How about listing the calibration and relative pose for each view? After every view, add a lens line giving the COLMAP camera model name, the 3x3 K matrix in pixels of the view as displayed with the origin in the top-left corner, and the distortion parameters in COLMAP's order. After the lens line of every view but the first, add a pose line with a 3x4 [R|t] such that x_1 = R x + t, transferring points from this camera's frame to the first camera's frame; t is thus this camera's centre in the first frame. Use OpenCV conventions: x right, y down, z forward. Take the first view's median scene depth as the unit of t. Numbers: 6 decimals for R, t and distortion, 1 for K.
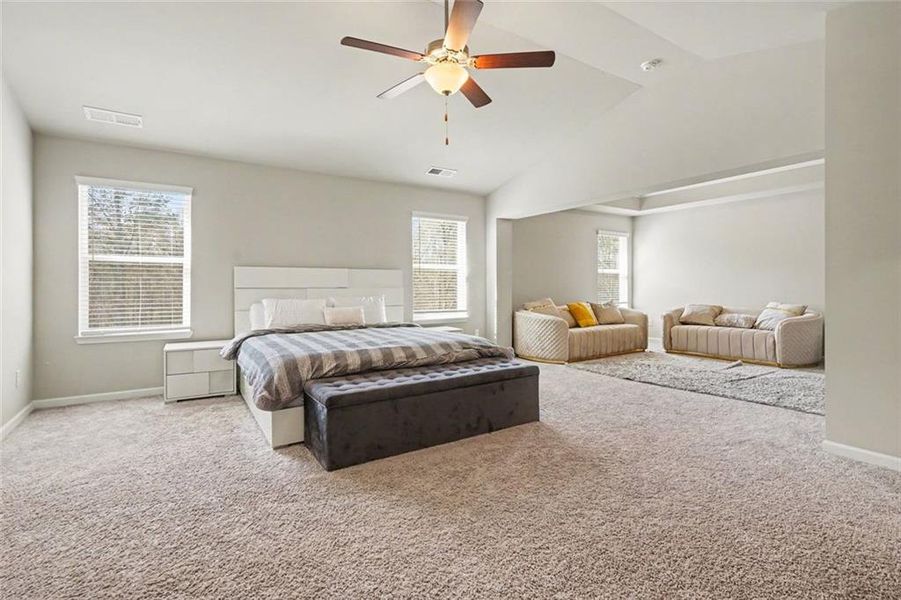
lens RADIAL K [[420.5, 0, 452.9], [0, 420.5, 292.7], [0, 0, 1]] dist [-0.002646, -0.000183]
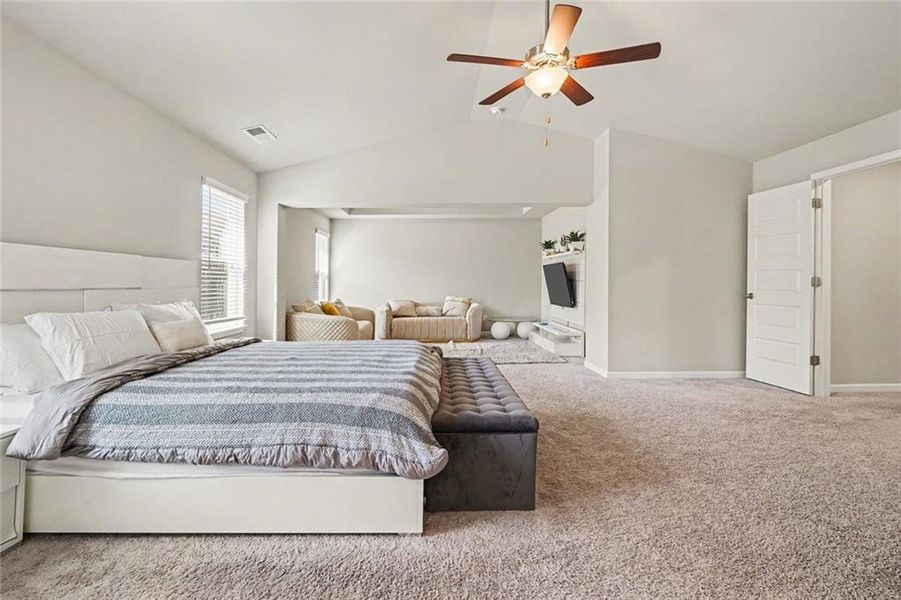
lens RADIAL K [[428.3, 0, 429.5], [0, 428.3, 294.3], [0, 0, 1]] dist [-0.001421, -0.000628]
pose [[0.541591, -0.020124, 0.840401, -0.448414], [0.014194, 0.999790, 0.014793, -0.006124], [-0.840522, 0.003916, 0.541763, 0.292458]]
